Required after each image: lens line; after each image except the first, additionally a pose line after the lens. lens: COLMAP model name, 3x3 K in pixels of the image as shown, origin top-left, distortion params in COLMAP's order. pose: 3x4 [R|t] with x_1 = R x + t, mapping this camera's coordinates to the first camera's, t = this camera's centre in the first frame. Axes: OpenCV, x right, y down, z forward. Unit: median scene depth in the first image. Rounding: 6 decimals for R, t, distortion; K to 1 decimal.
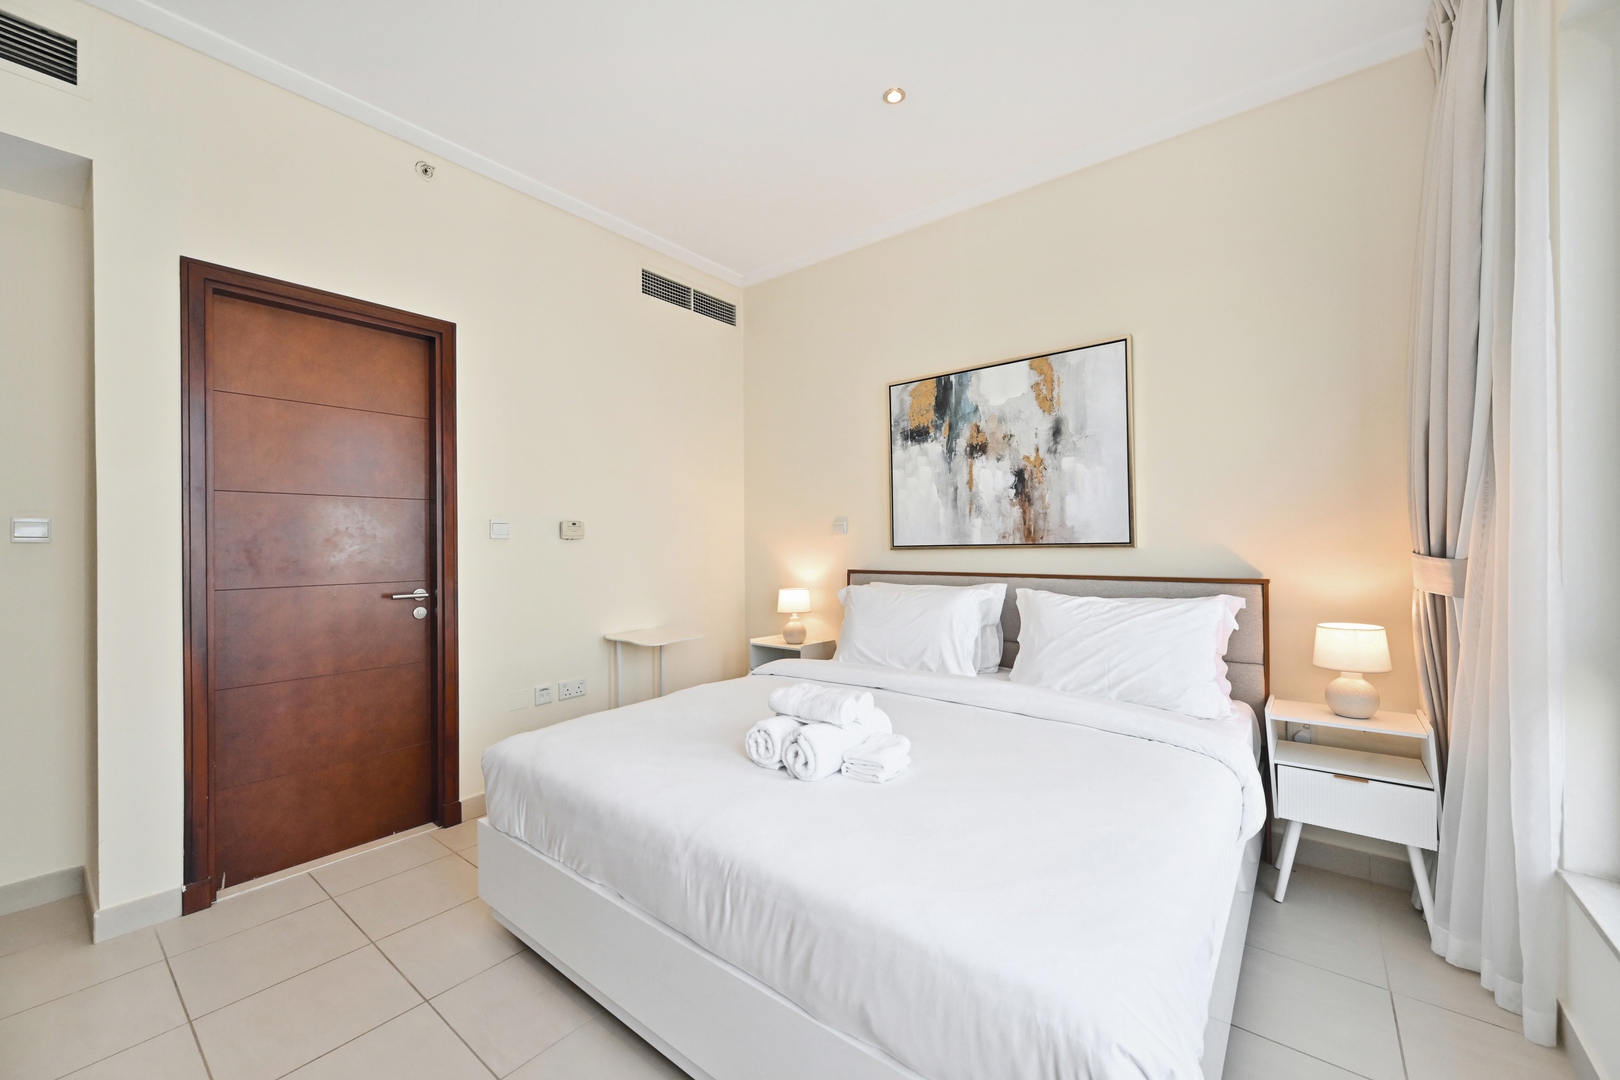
lens RADIAL K [[633.1, 0, 809.2], [0, 633.1, 542.1], [0, 0, 1]] dist [0.003635, 0.000394]
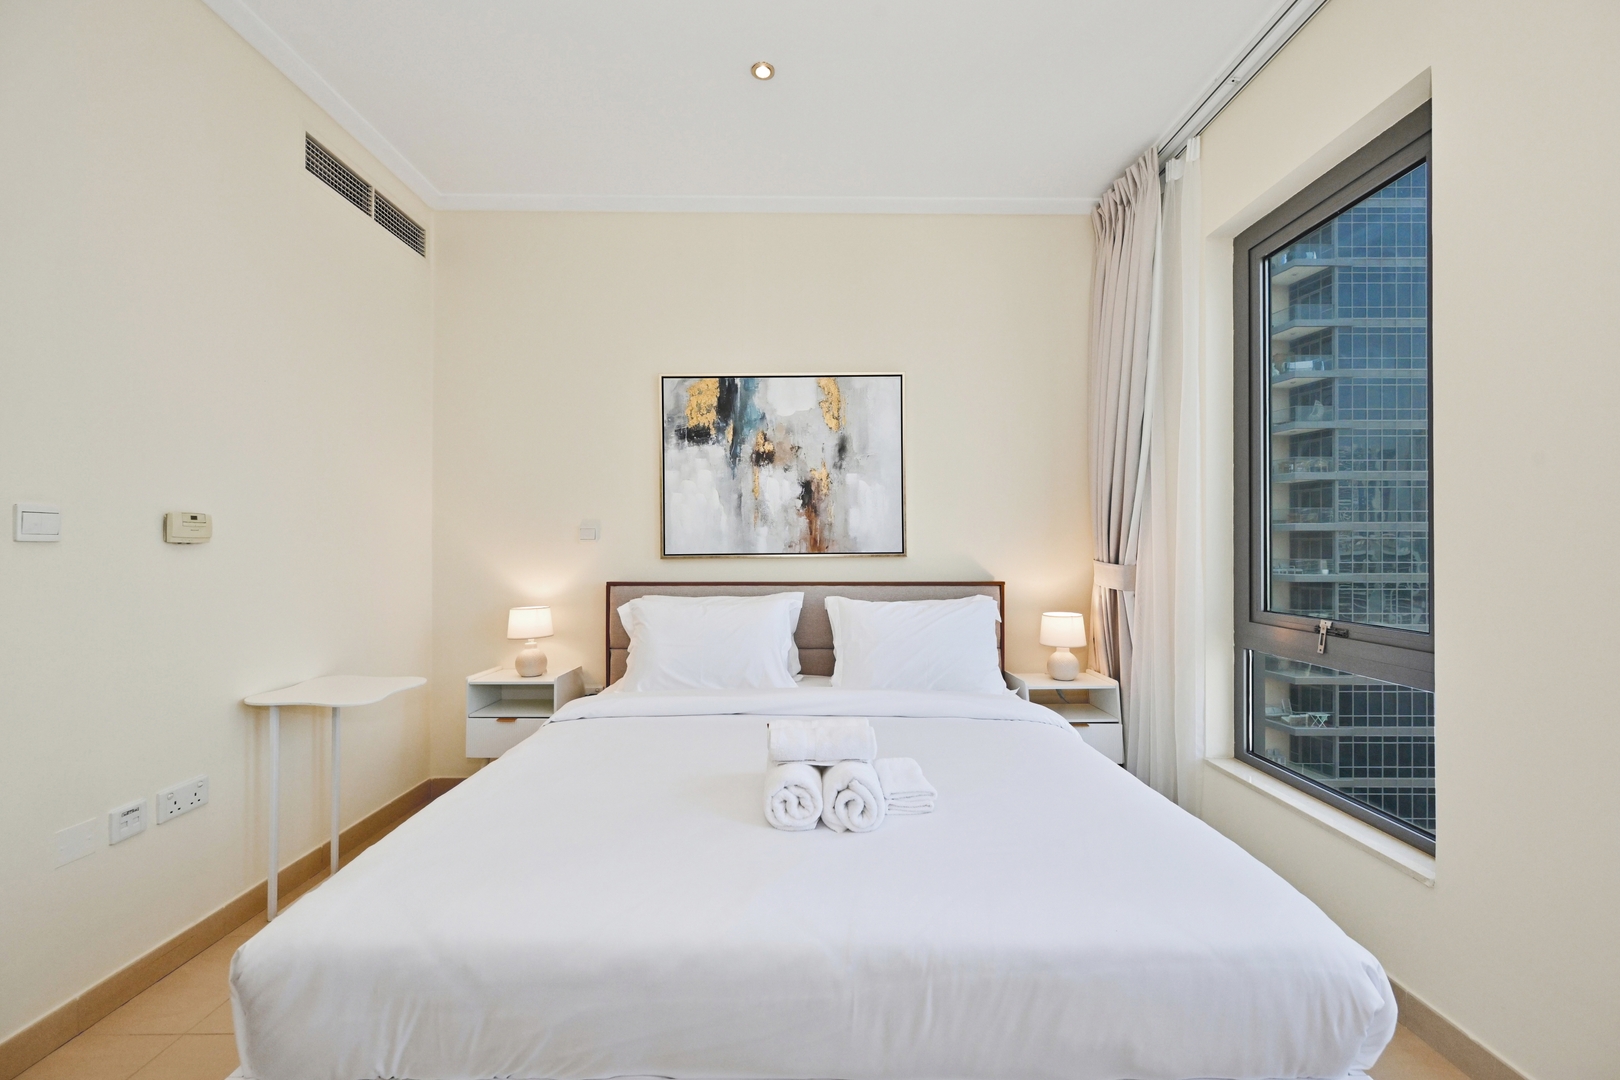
lens RADIAL K [[633.1, 0, 807.7], [0, 633.1, 545.2], [0, 0, 1]] dist [0.003635, 0.000394]
pose [[0.779833, 0.008950, 0.625924, -0.310747], [-0.007056, 0.999960, -0.005507, -0.004157], [-0.625948, -0.000122, 0.779865, 0.190257]]
